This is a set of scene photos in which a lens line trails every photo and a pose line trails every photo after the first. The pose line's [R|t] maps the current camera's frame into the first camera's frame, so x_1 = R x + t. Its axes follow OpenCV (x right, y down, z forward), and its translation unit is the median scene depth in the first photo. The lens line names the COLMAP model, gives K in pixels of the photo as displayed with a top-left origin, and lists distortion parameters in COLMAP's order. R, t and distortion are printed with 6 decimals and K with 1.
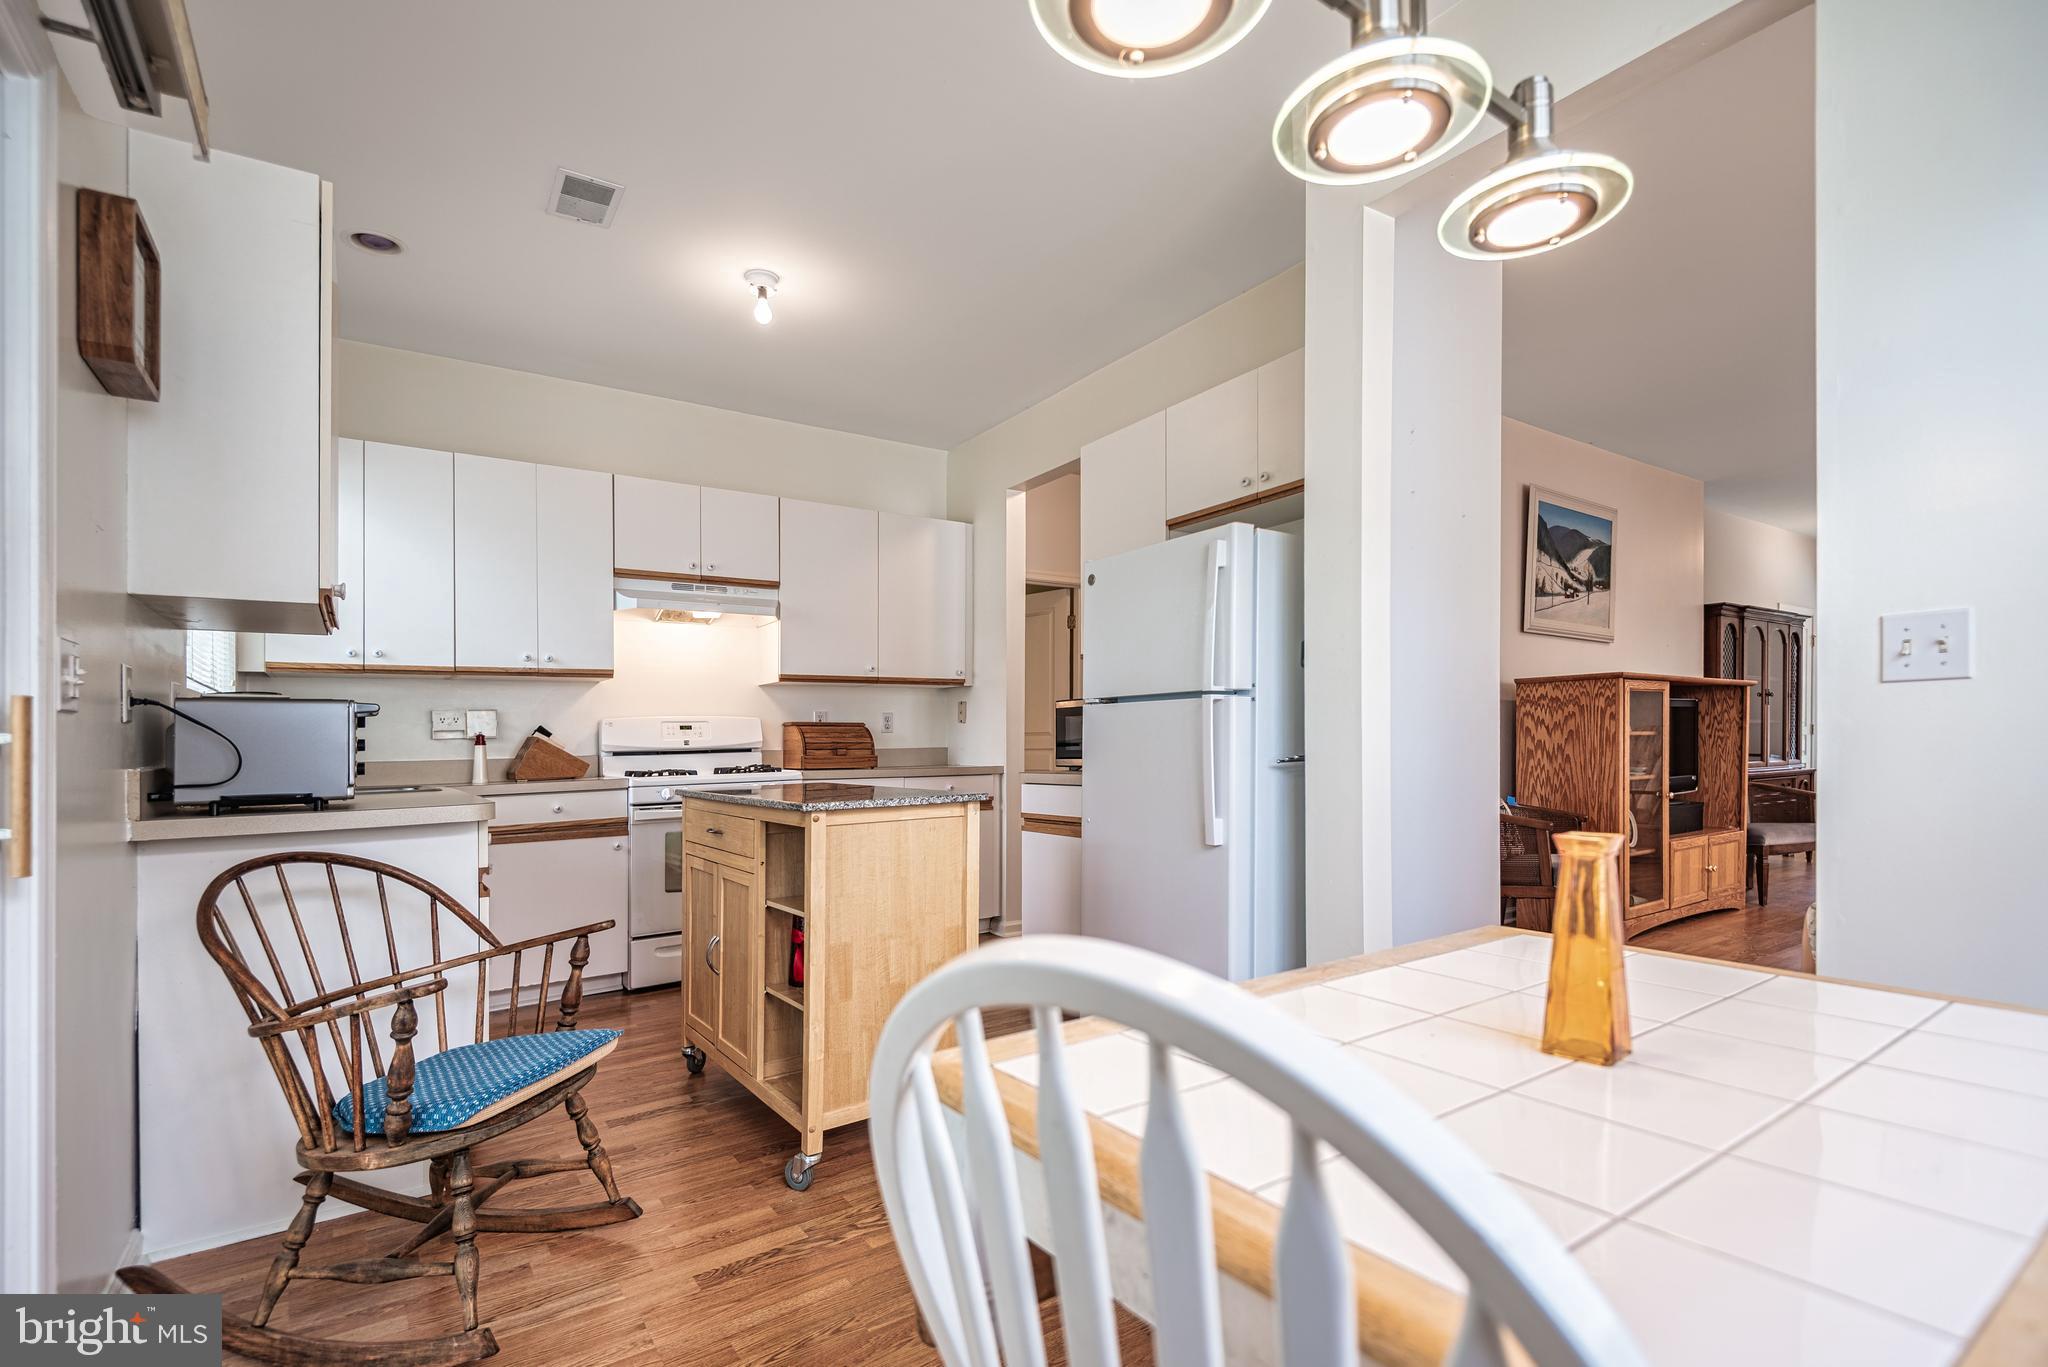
lens RADIAL K [[941.8, 0, 1040.4], [0, 941.8, 717.7], [0, 0, 1]] dist [0.018621, -0.010698]
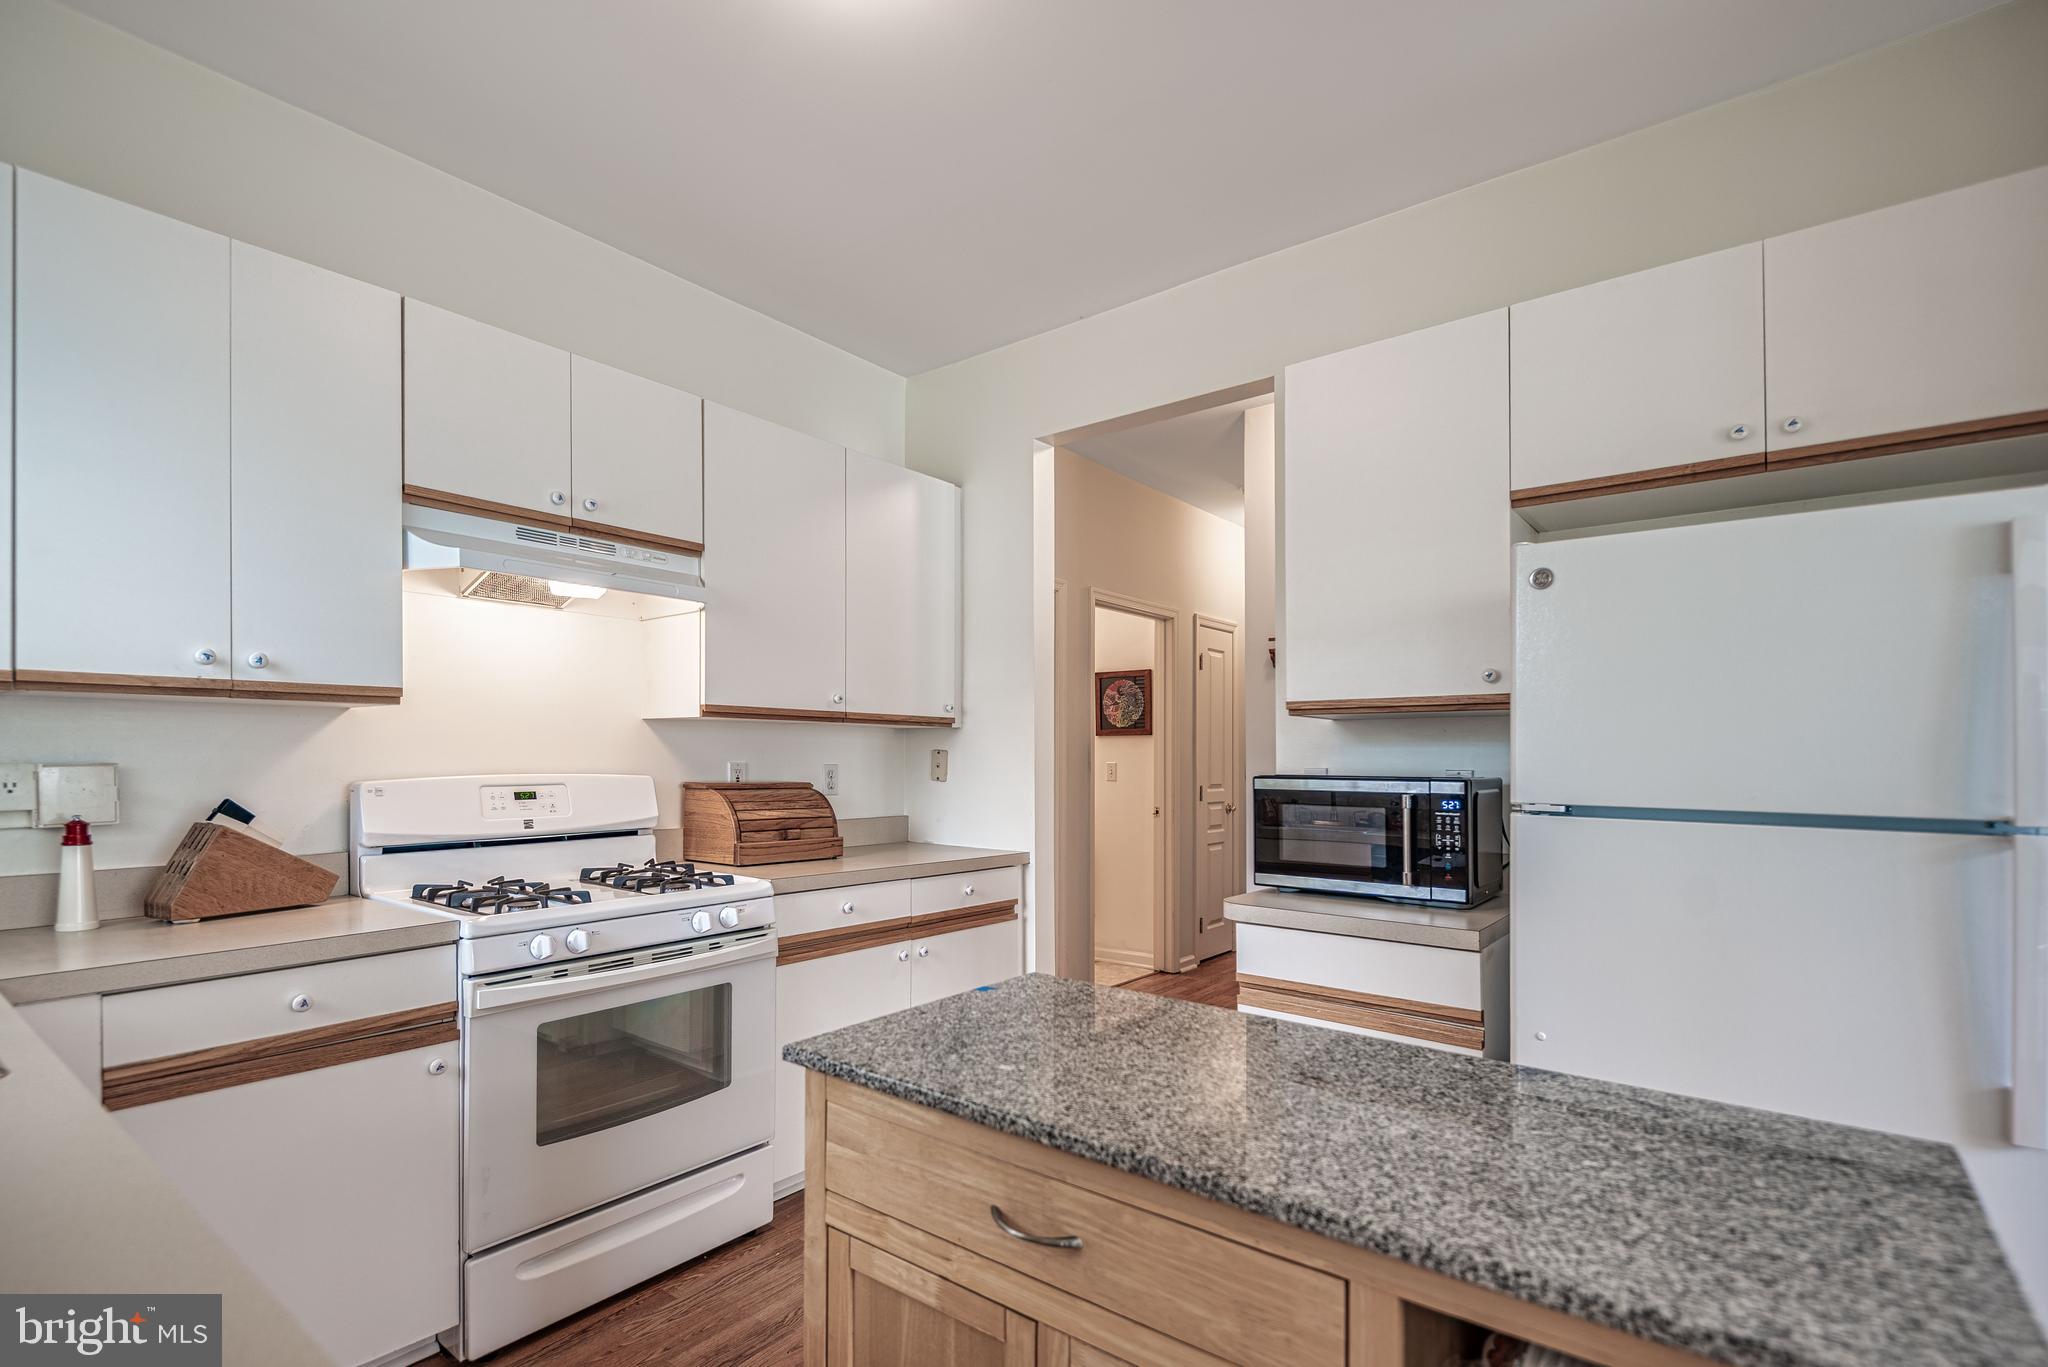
lens RADIAL K [[941.8, 0, 1012.8], [0, 941.8, 736.7], [0, 0, 1]] dist [0.018621, -0.010698]
pose [[0.956518, 0.030423, 0.290083, -0.266370], [-0.031381, 0.999507, -0.001347, -0.031709], [-0.289981, -0.007815, 0.957000, 0.395274]]
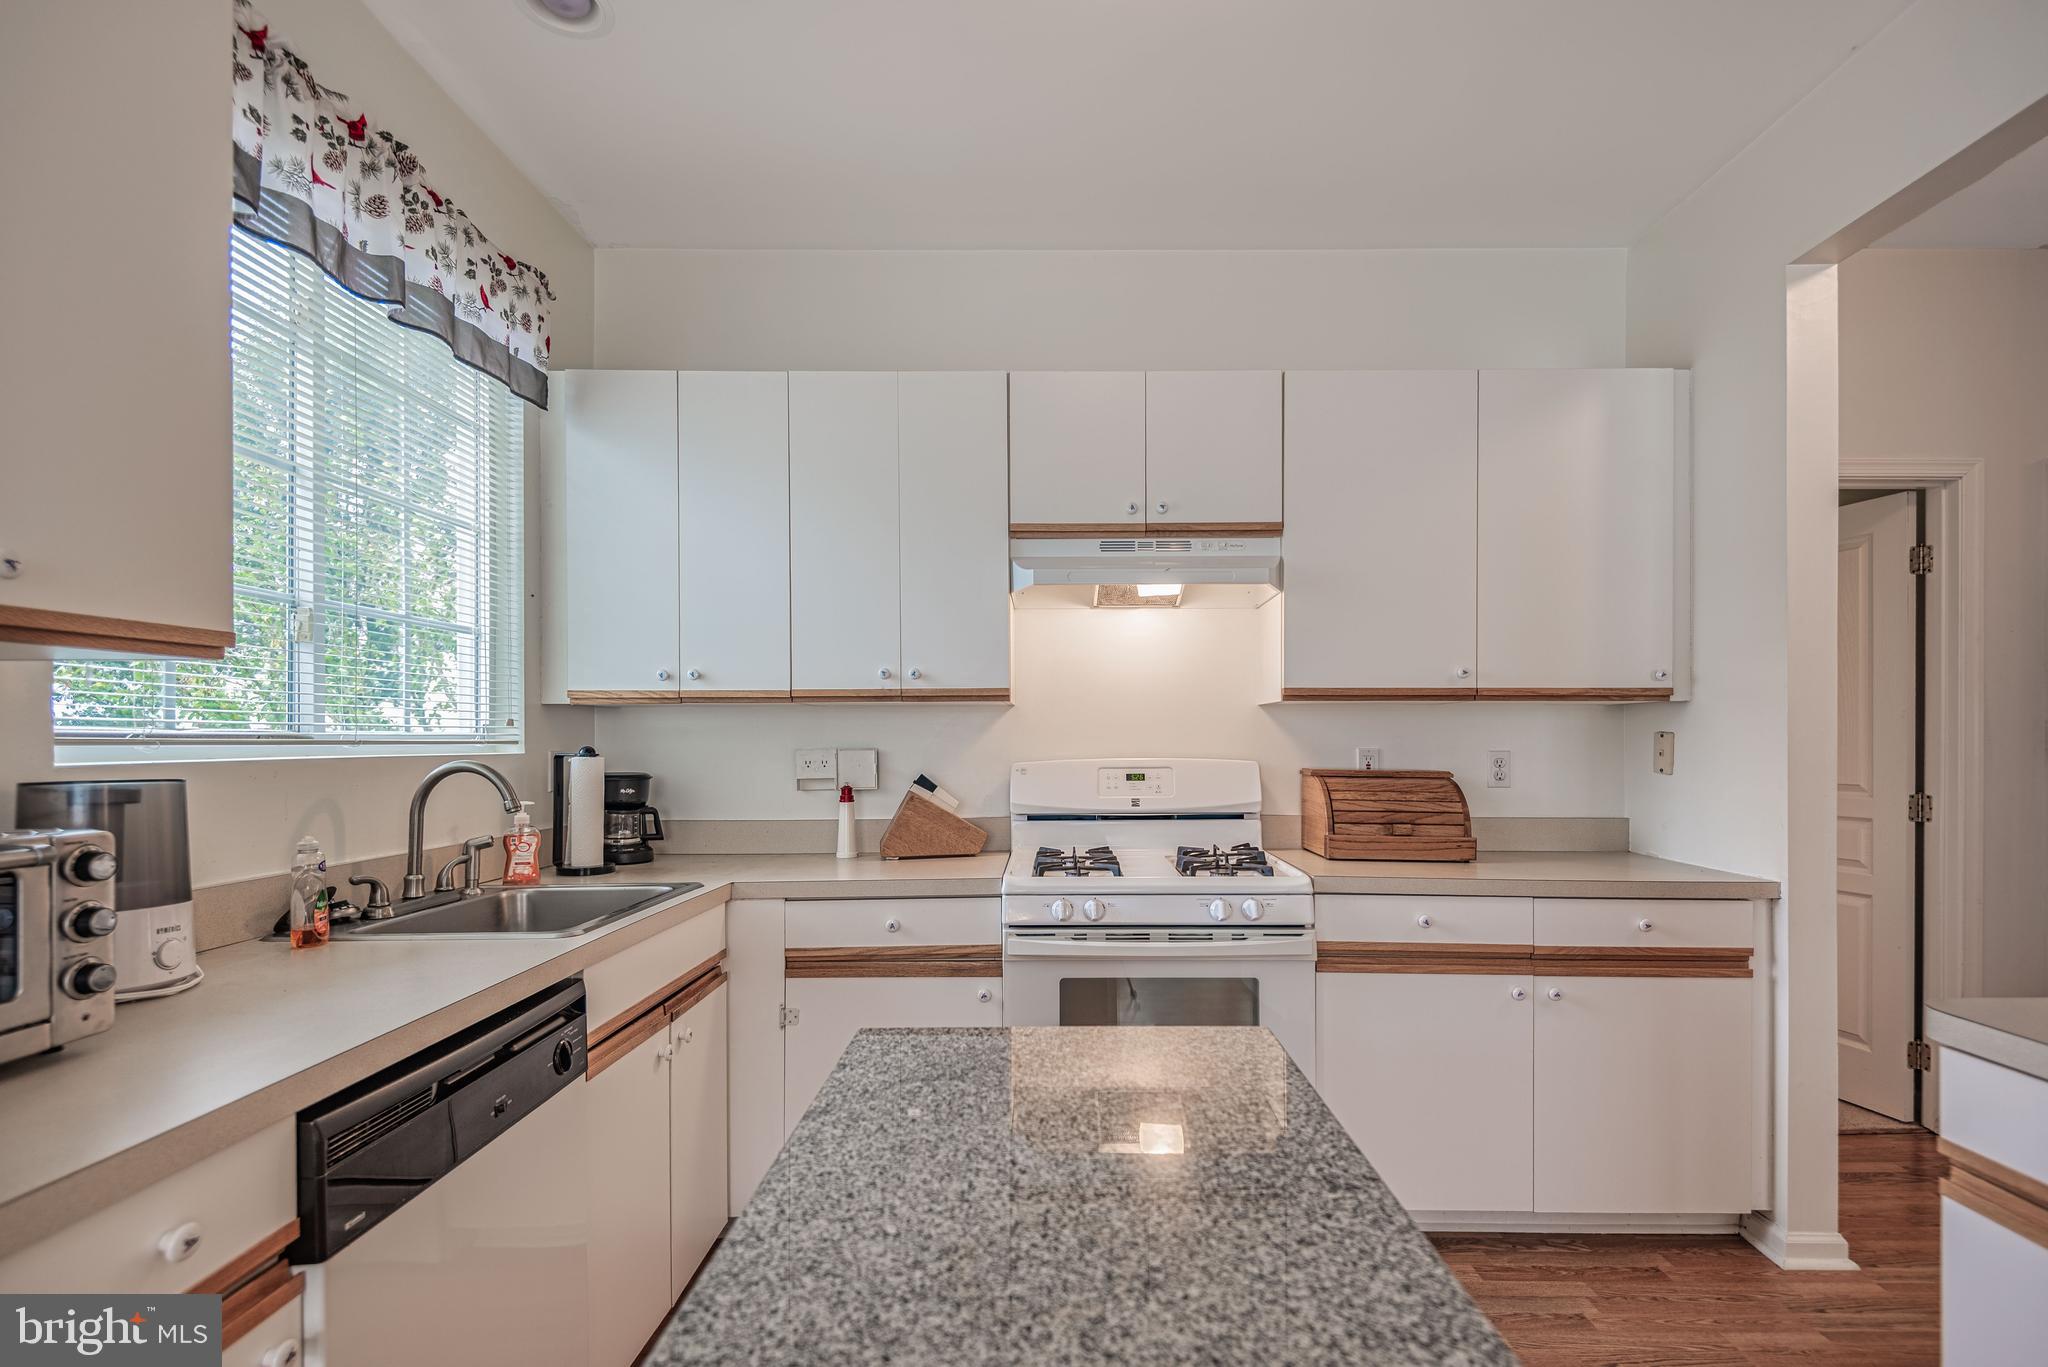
lens RADIAL K [[941.8, 0, 1059.7], [0, 941.8, 716.7], [0, 0, 1]] dist [0.018621, -0.010698]
pose [[0.817144, 0.004668, -0.576414, -0.063871], [0.001435, 0.999948, 0.010131, -0.035109], [0.576431, -0.009106, 0.817095, 0.471789]]
